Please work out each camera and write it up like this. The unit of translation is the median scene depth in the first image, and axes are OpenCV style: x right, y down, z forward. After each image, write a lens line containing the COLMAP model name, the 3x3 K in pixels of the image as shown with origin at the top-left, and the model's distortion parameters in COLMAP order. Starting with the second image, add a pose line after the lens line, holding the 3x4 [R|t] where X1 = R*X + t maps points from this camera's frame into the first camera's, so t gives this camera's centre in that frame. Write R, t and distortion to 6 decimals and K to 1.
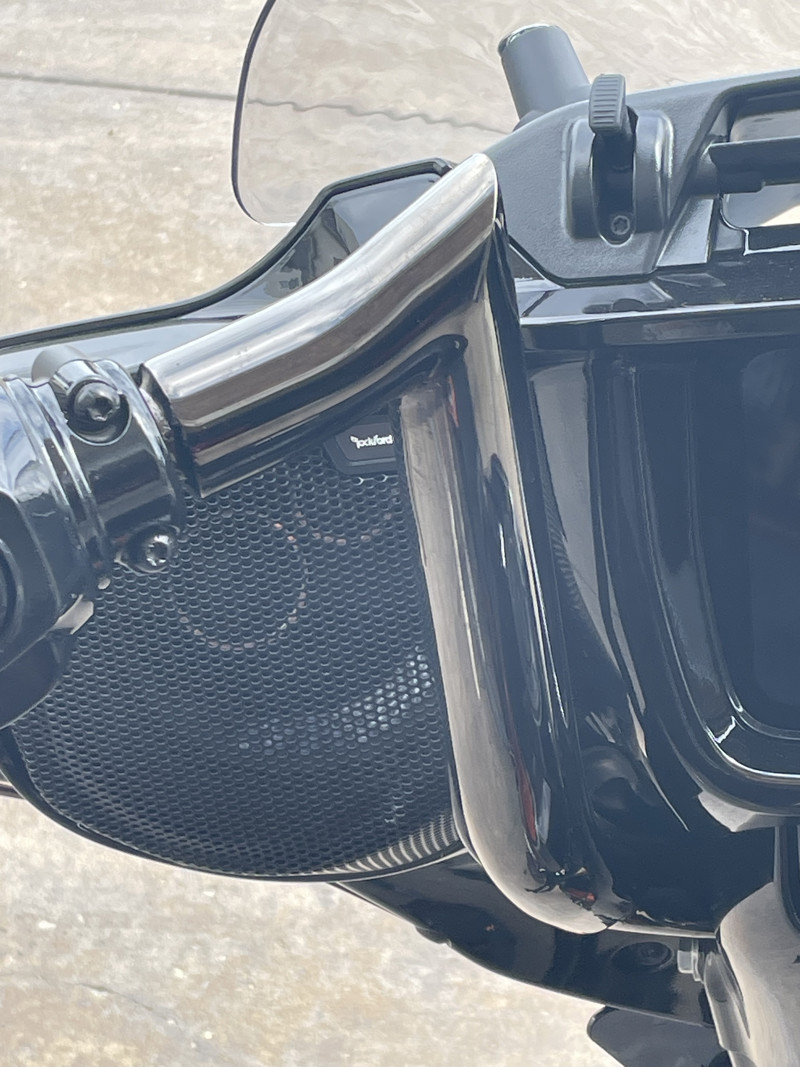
lens RADIAL K [[2425.3, 0, 401.5], [0, 2425.3, 535.4], [0, 0, 1]] dist [0.048905, 0.000000]
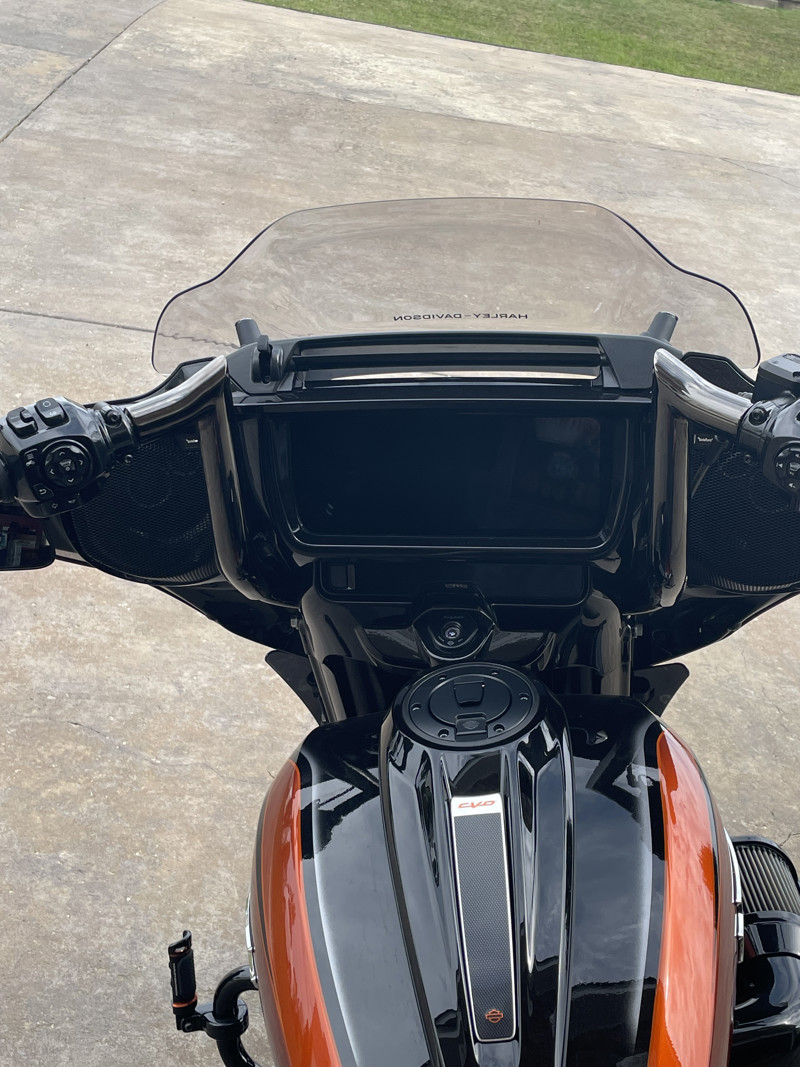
lens RADIAL K [[1415.0, 0, 400.7], [0, 1415.0, 527.4], [0, 0, 1]] dist [0.113967, 0.000000]
pose [[0.993285, 0.030923, 0.111481, 0.021073], [-0.025903, 0.998596, -0.046196, 0.058289], [-0.112753, 0.042998, 0.992692, -0.343669]]
